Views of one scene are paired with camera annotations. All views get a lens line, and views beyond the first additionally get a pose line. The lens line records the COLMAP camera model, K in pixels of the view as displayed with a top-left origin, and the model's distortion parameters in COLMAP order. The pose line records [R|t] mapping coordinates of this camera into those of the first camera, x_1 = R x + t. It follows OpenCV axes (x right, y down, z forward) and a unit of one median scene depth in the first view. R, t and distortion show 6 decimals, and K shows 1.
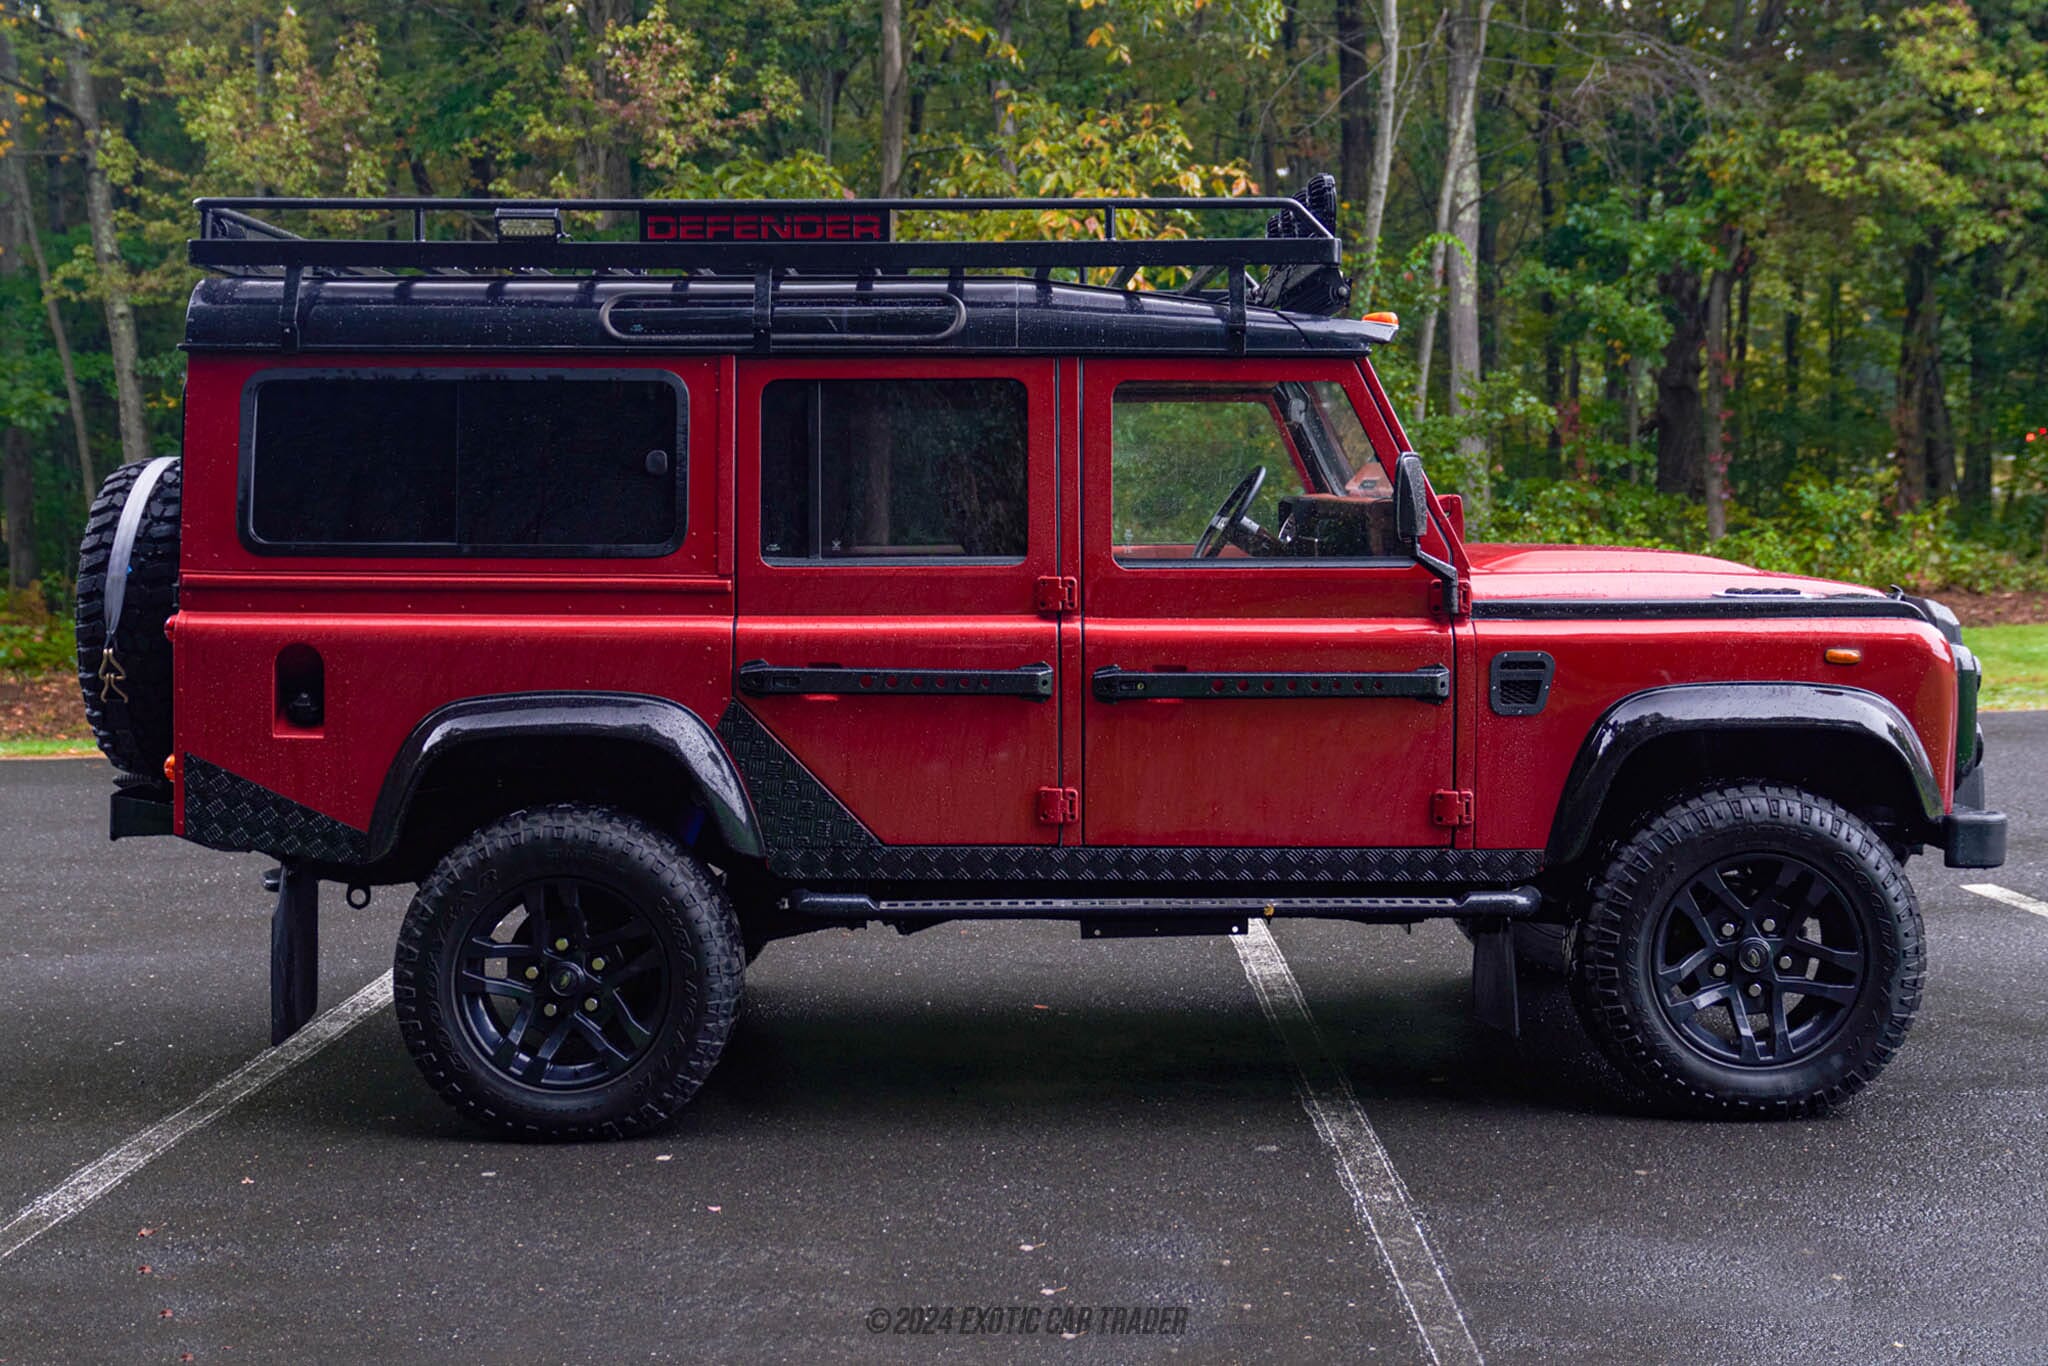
lens RADIAL K [[2188.0, 0, 1025.1], [0, 2188.0, 602.1], [0, 0, 1]] dist [-0.011071, -0.035799]
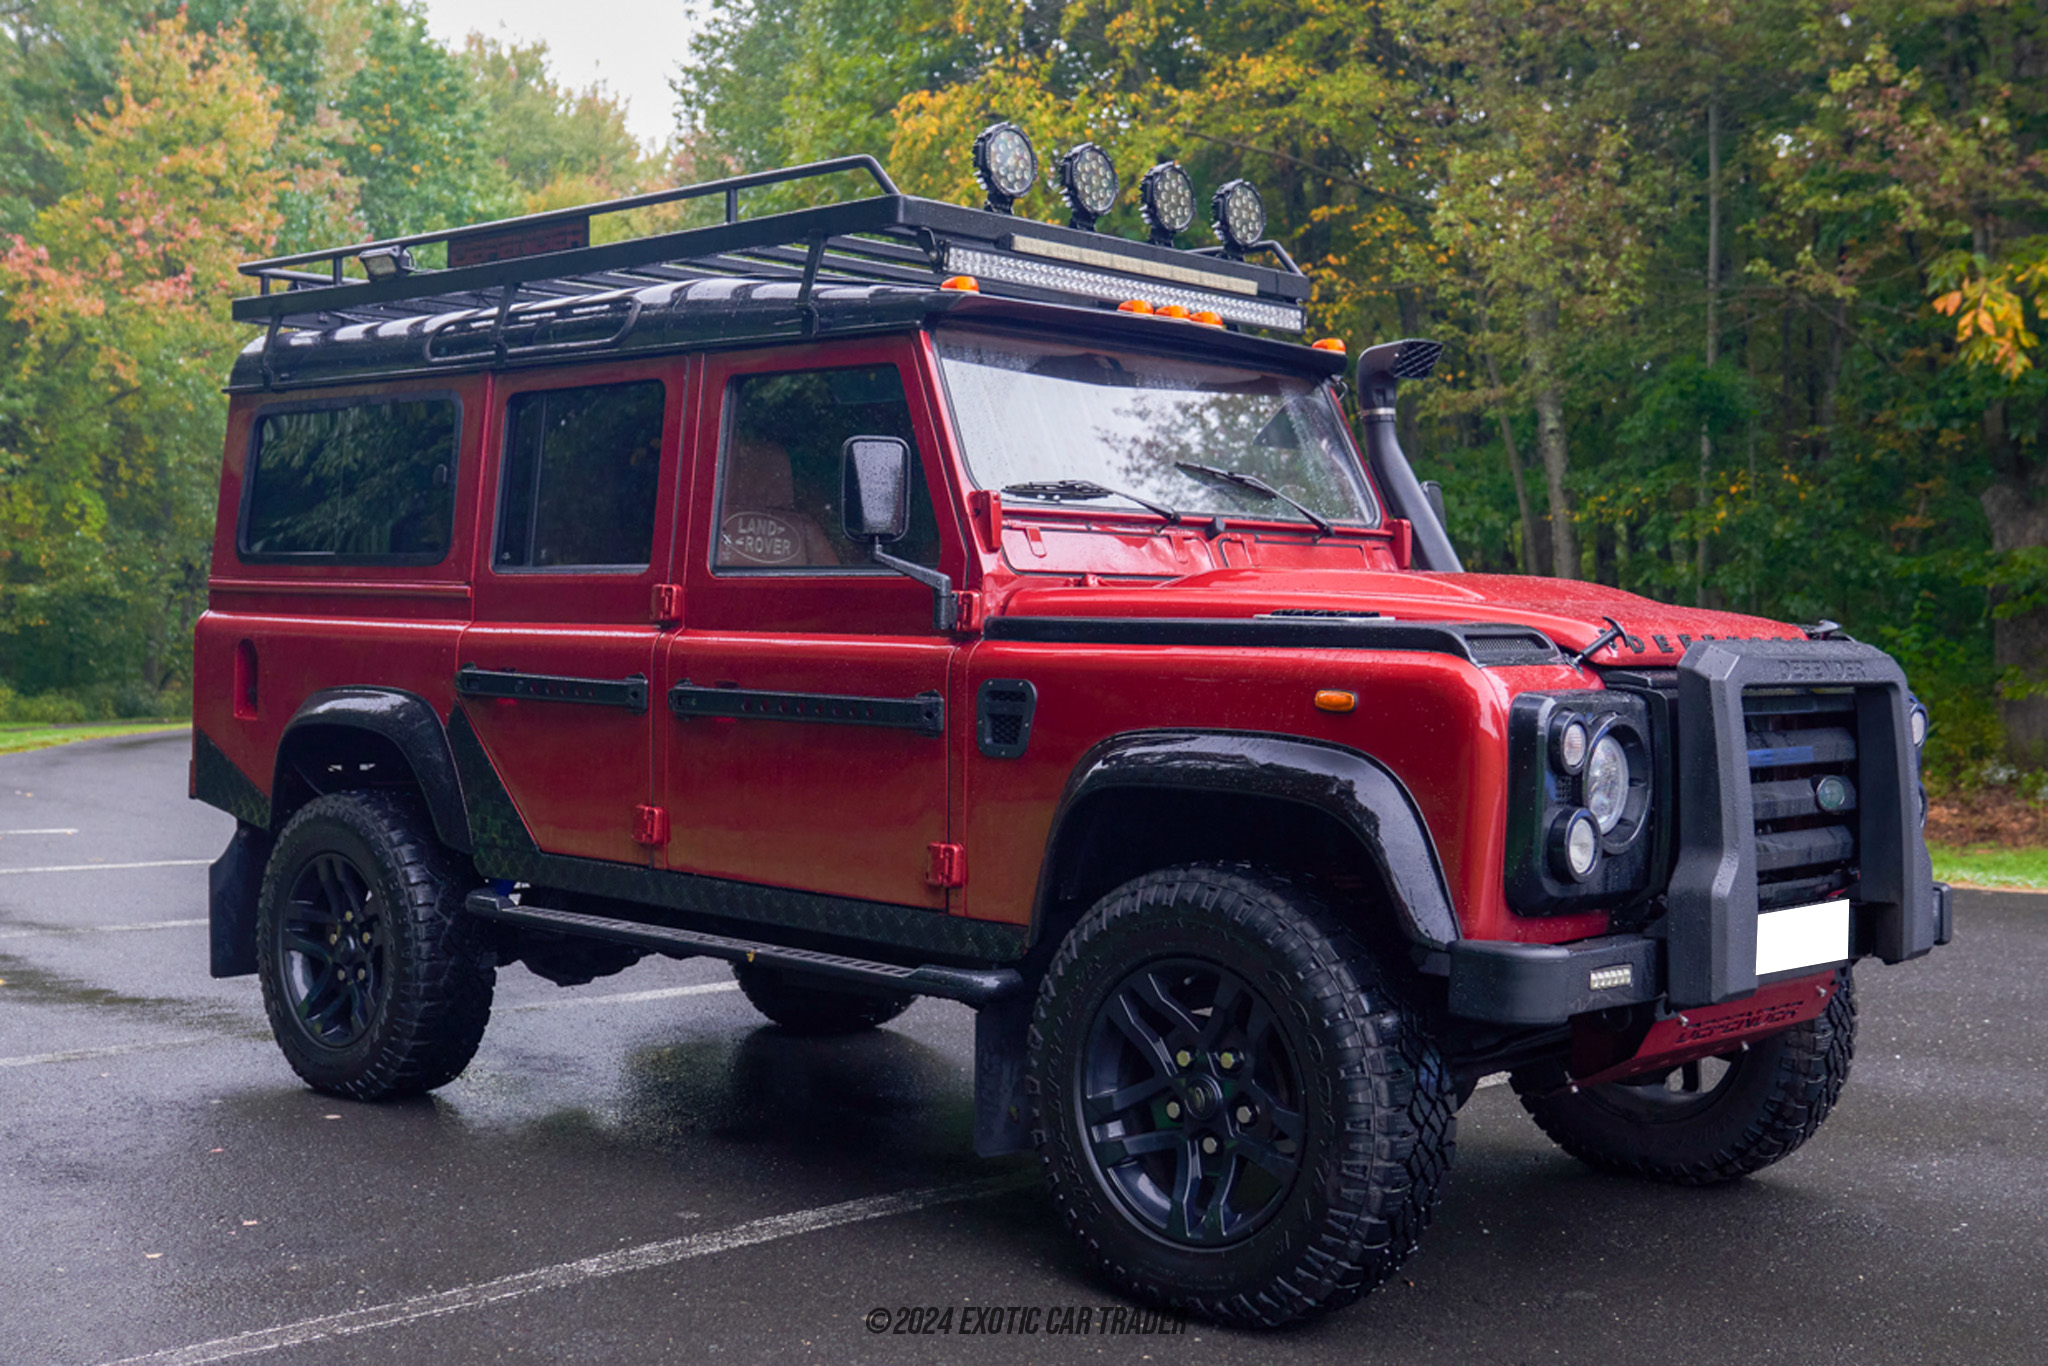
lens RADIAL K [[2298.3, 0, 1024.0], [0, 2298.3, 683.0], [0, 0, 1]] dist [-0.009747, 0.010177]
pose [[0.738552, 0.035727, -0.673249, 0.799098], [-0.054147, 0.998512, -0.006412, 0.029026], [0.672019, 0.041190, 0.739388, 0.370373]]
